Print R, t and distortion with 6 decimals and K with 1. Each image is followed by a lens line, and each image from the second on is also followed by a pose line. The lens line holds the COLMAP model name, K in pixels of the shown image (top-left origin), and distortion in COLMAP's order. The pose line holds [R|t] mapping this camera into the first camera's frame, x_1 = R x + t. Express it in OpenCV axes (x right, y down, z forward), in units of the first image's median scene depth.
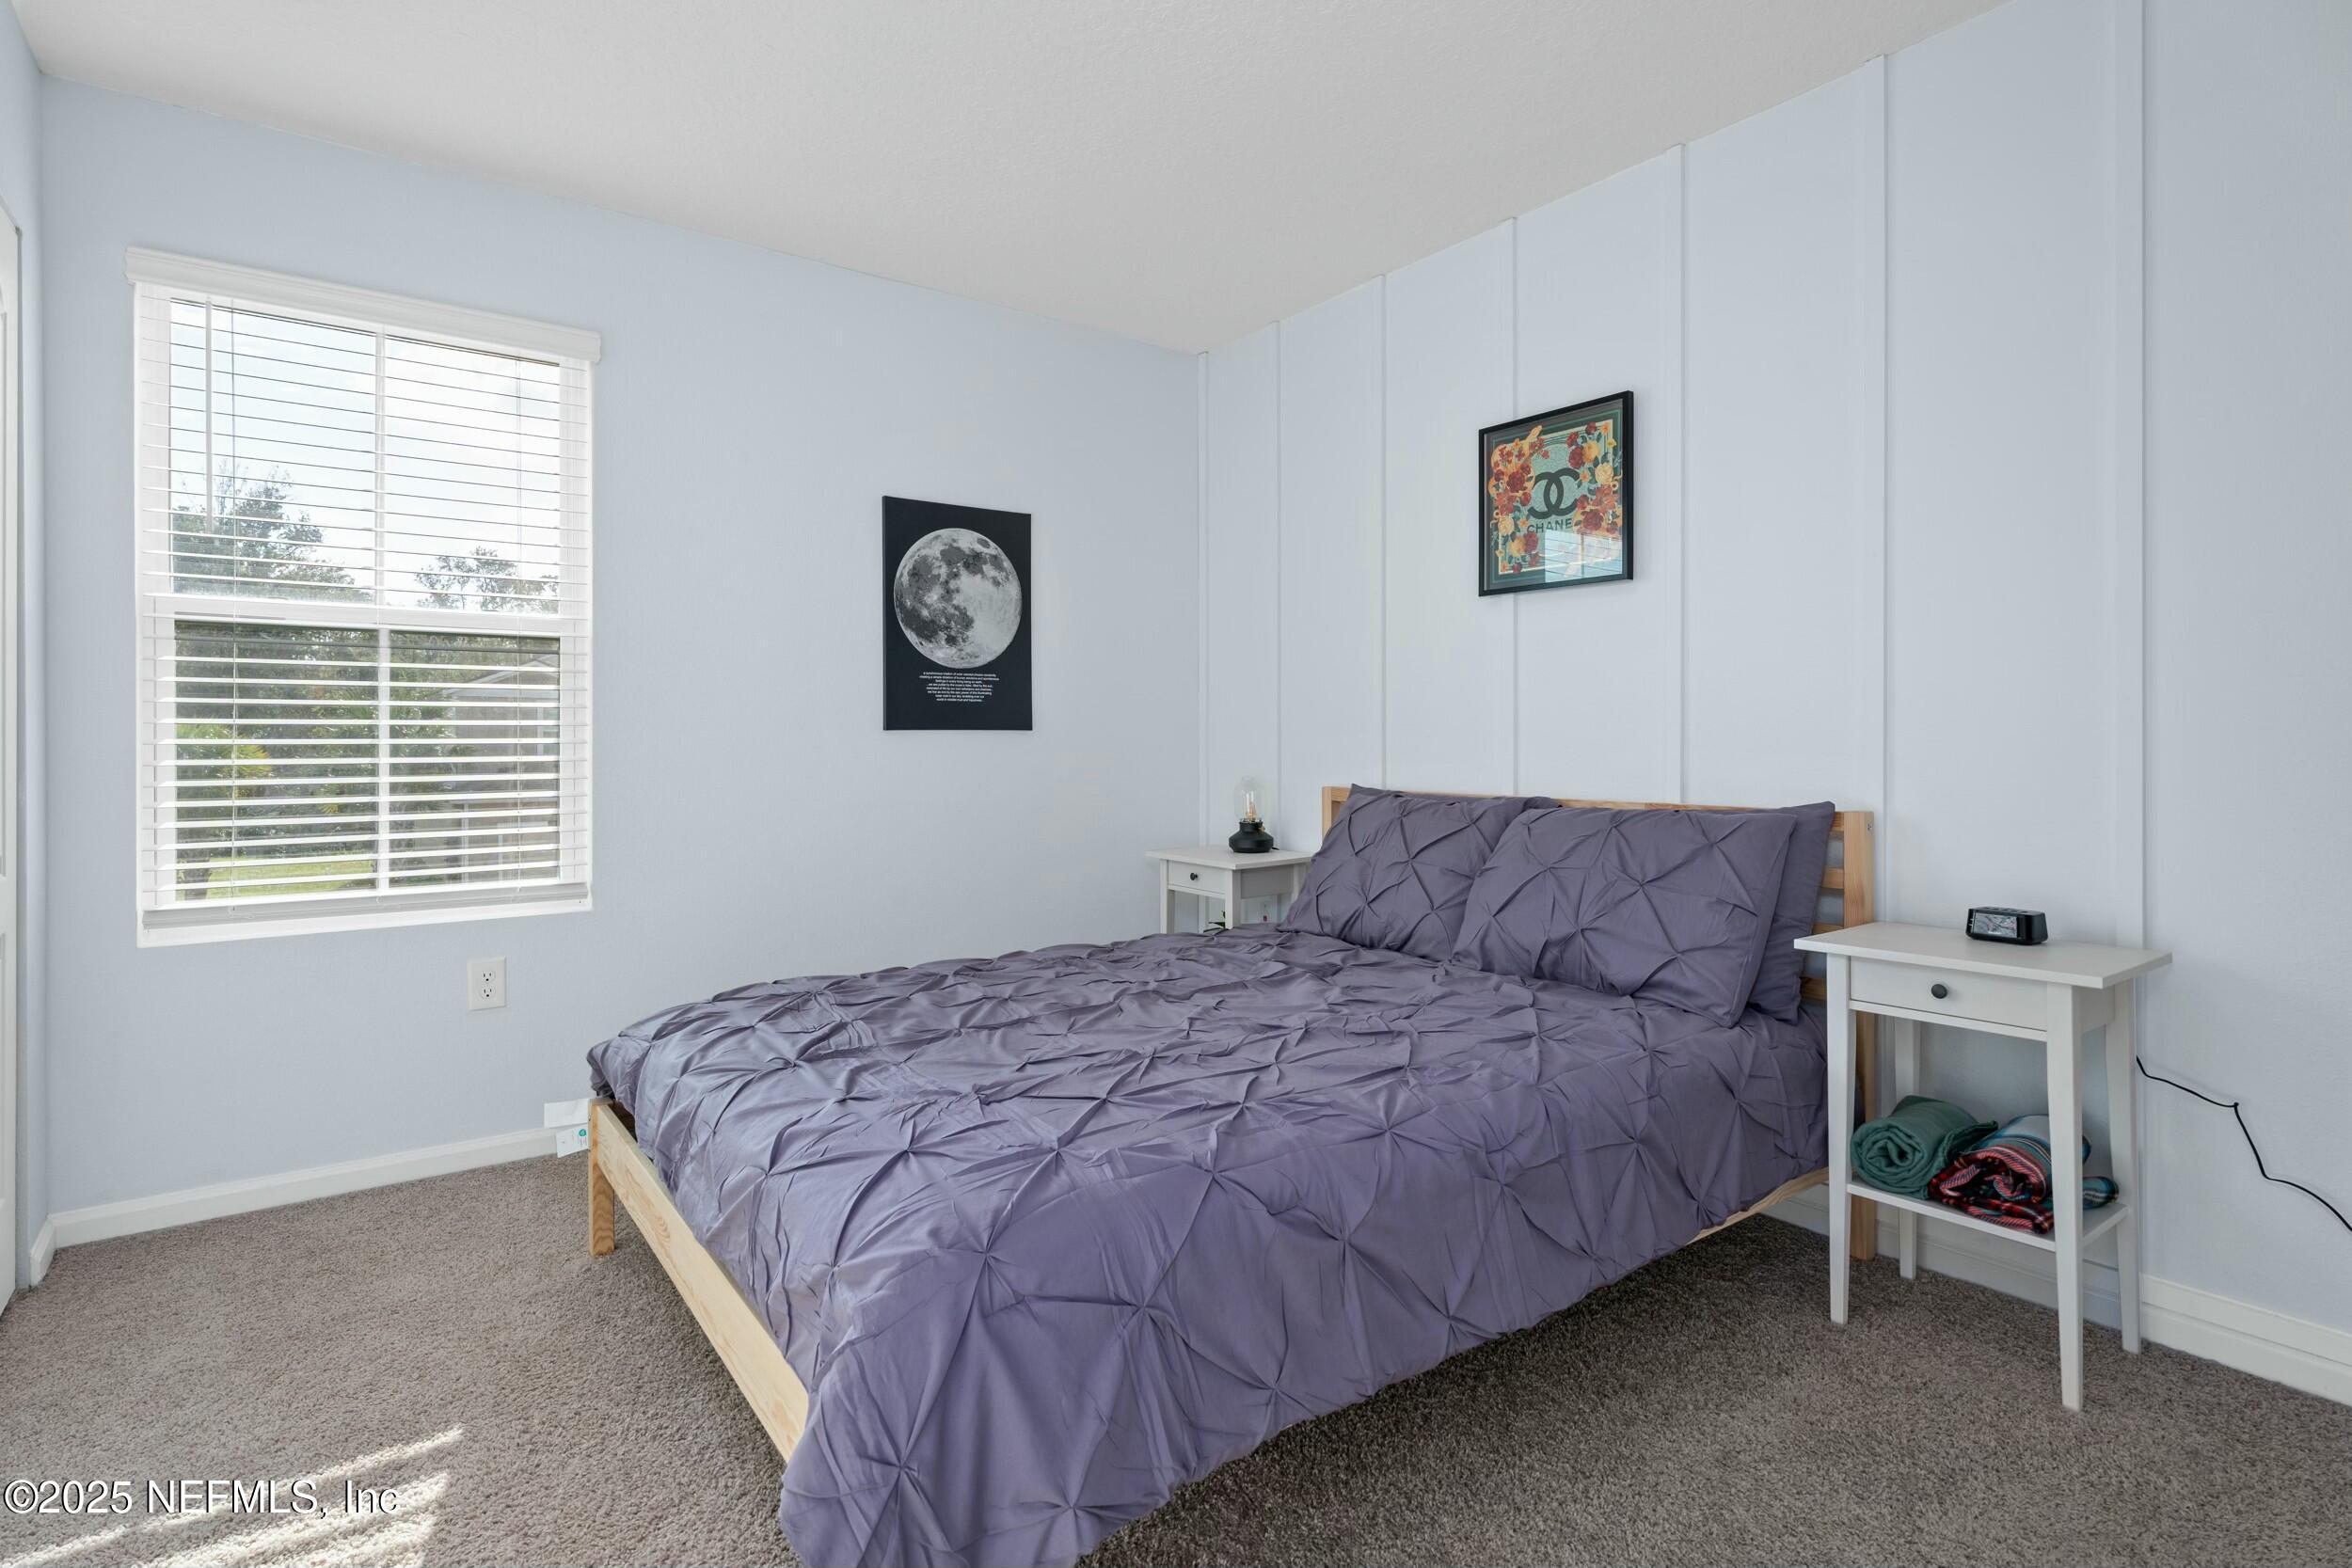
lens RADIAL K [[1175.1, 0, 1173.3], [0, 1175.1, 738.8], [0, 0, 1]] dist [0.001615, -0.000032]
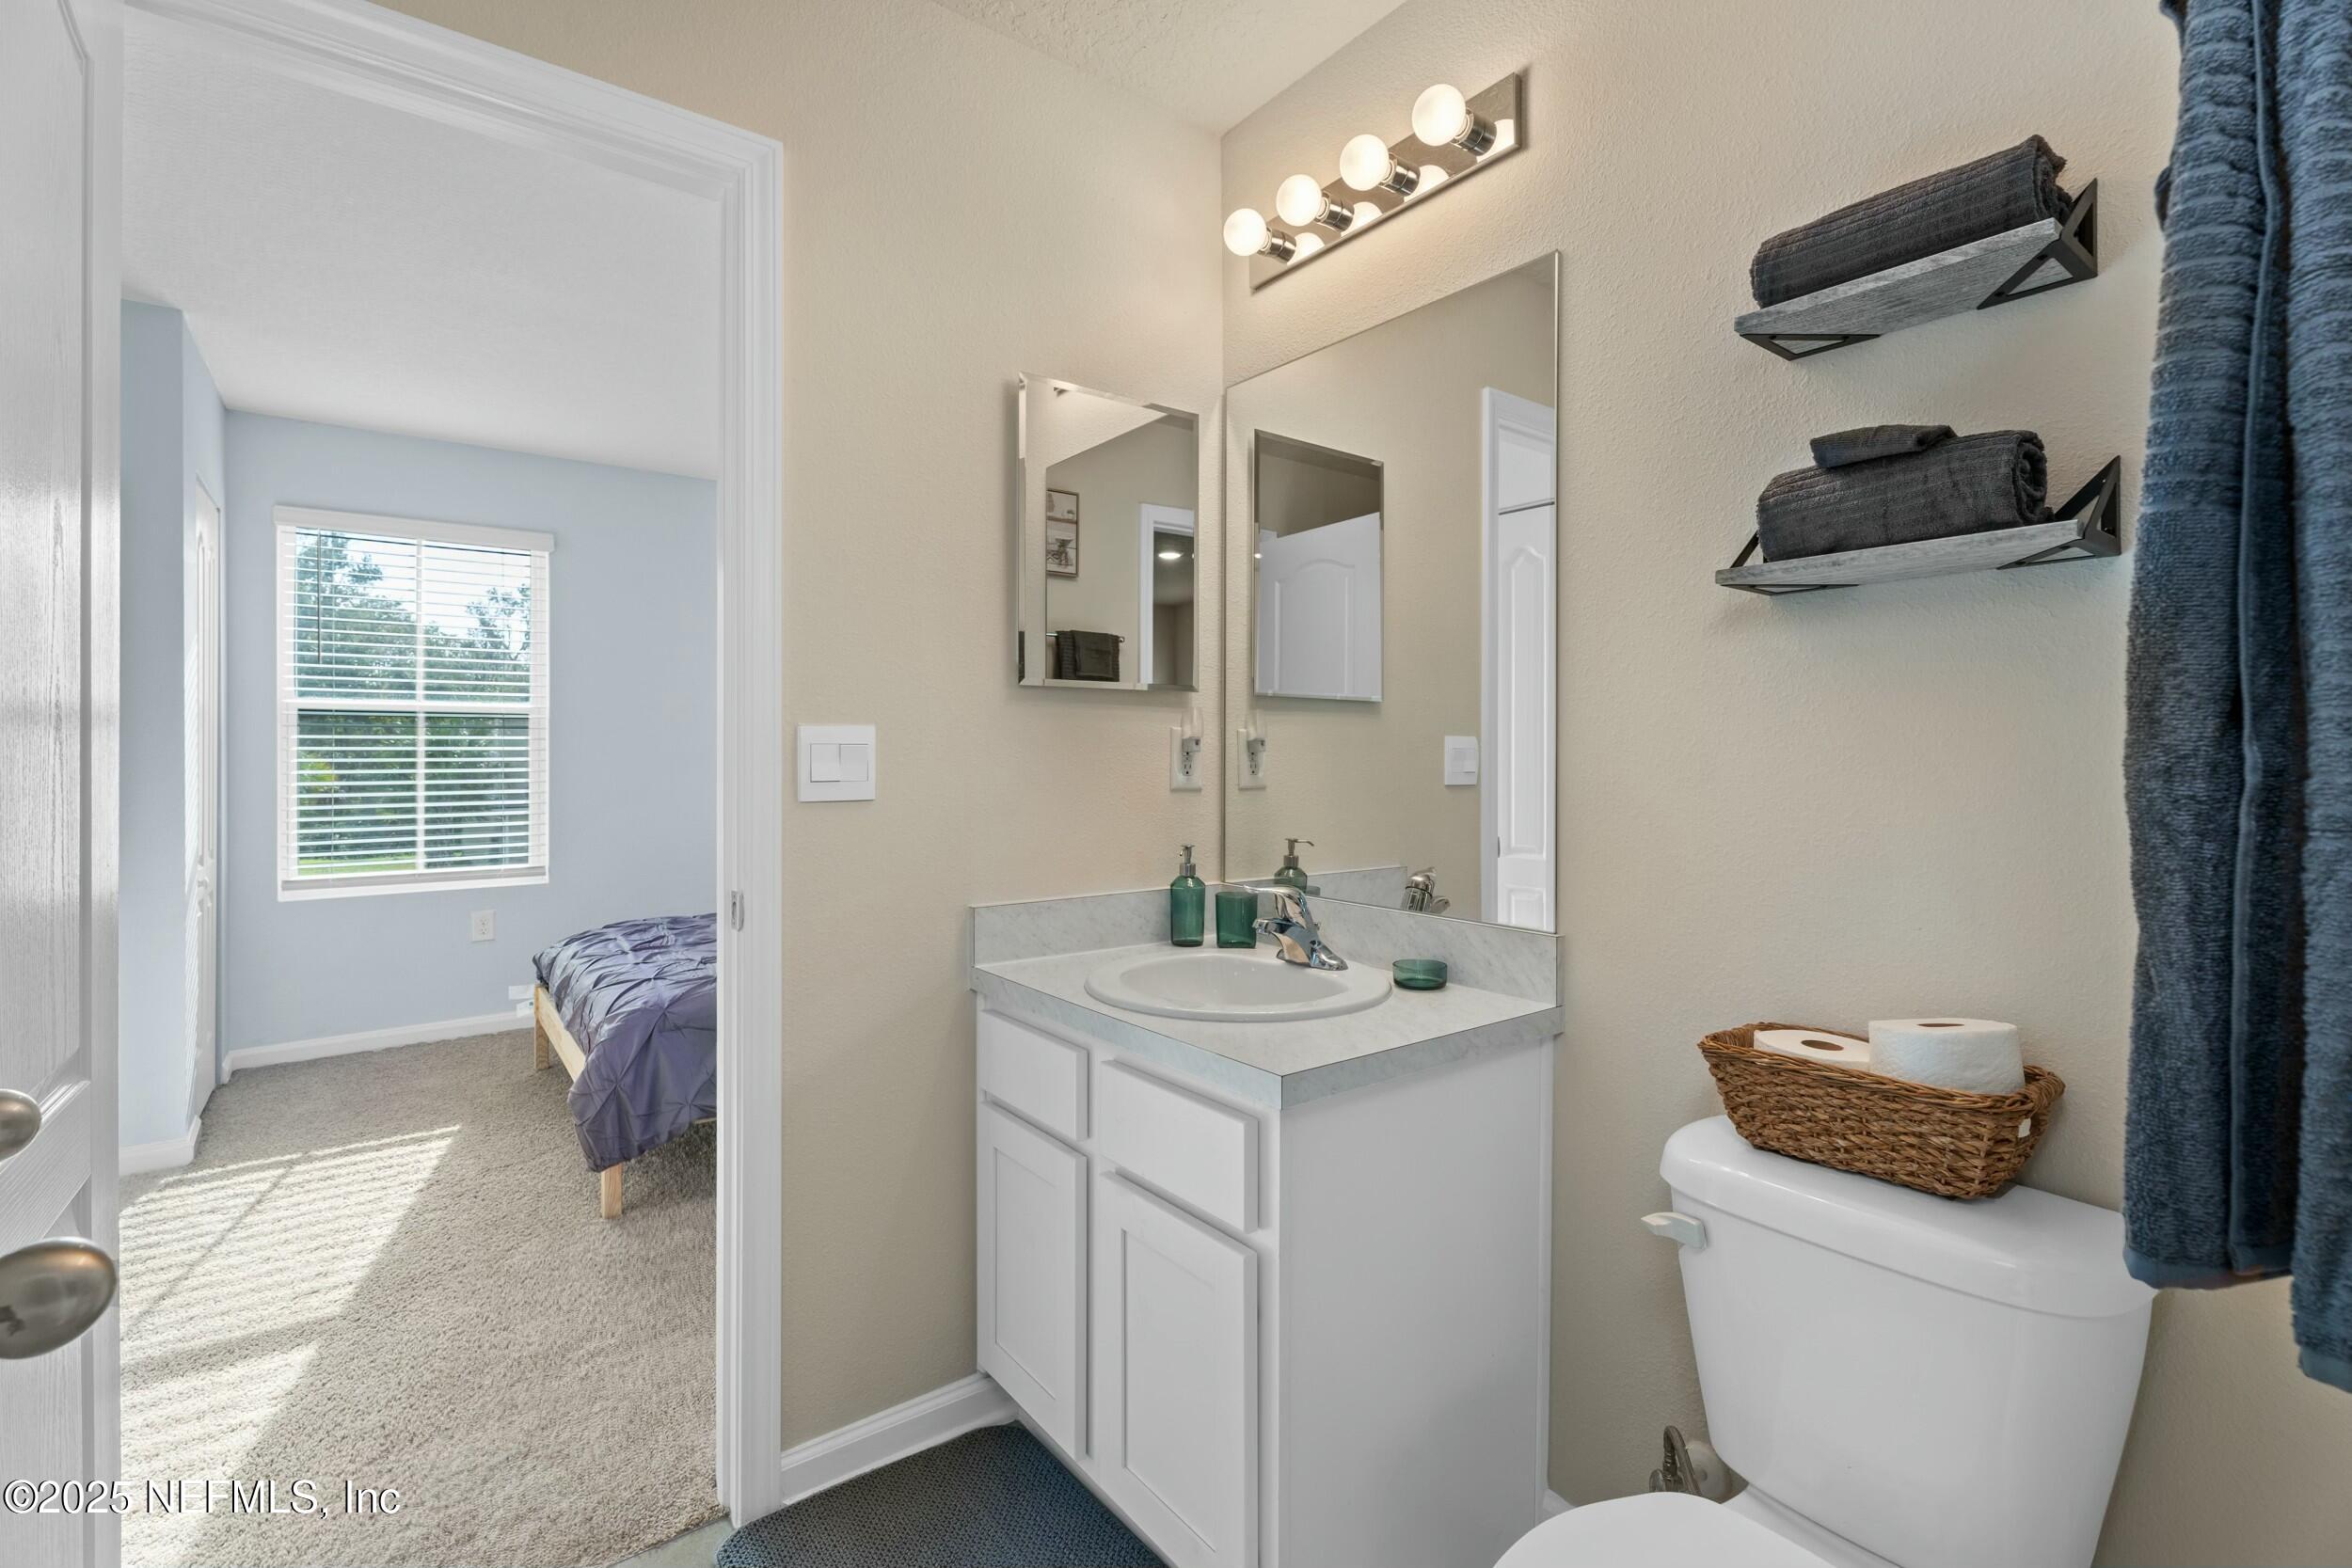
lens RADIAL K [[1055.7, 0, 1163.0], [0, 1055.7, 747.8], [0, 0, 1]] dist [0.002273, 0.001117]
pose [[0.999946, -0.001998, 0.010198, 0.413878], [0.002048, 0.999986, -0.004861, -0.040900], [-0.010188, 0.004882, 0.999936, -0.578340]]
